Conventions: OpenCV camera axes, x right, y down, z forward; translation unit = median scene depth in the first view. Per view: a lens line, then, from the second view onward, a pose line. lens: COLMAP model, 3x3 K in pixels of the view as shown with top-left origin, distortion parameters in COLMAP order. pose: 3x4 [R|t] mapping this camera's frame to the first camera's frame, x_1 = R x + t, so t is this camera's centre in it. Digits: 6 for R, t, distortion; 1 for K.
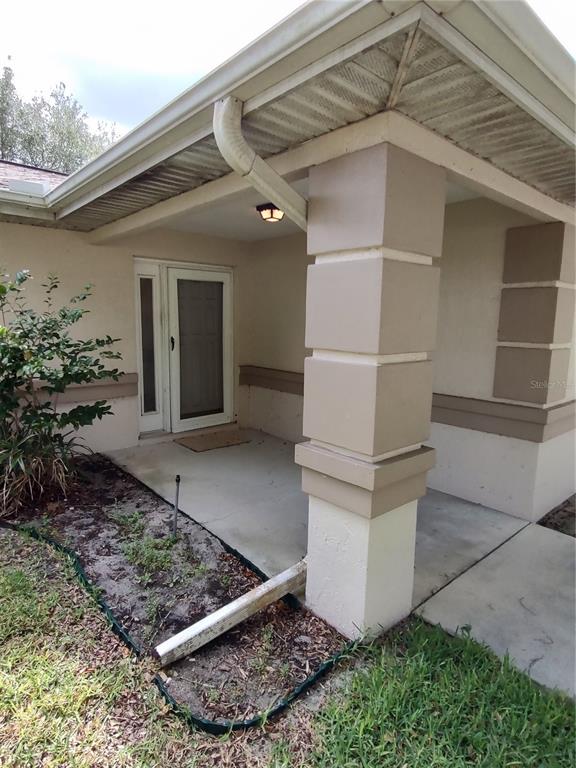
lens RADIAL K [[447.9, 0, 289.5], [0, 447.9, 384.8], [0, 0, 1]] dist [0.001335, 0.000127]
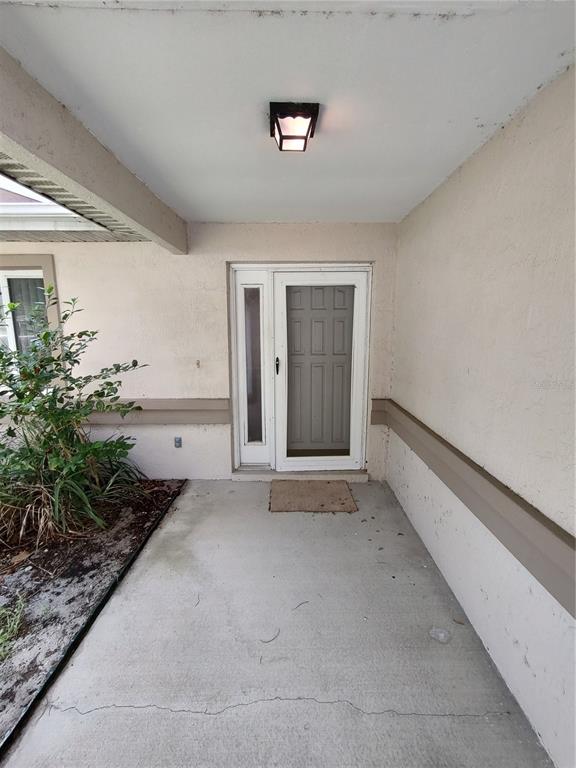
lens RADIAL K [[350.9, 0, 289.1], [0, 350.9, 382.9], [0, 0, 1]] dist [-0.002965, -0.000570]
pose [[0.748403, 0.090408, -0.657053, 0.180613], [-0.082544, 0.995660, 0.042978, -0.090410], [0.658087, 0.022071, 0.752618, 0.533390]]
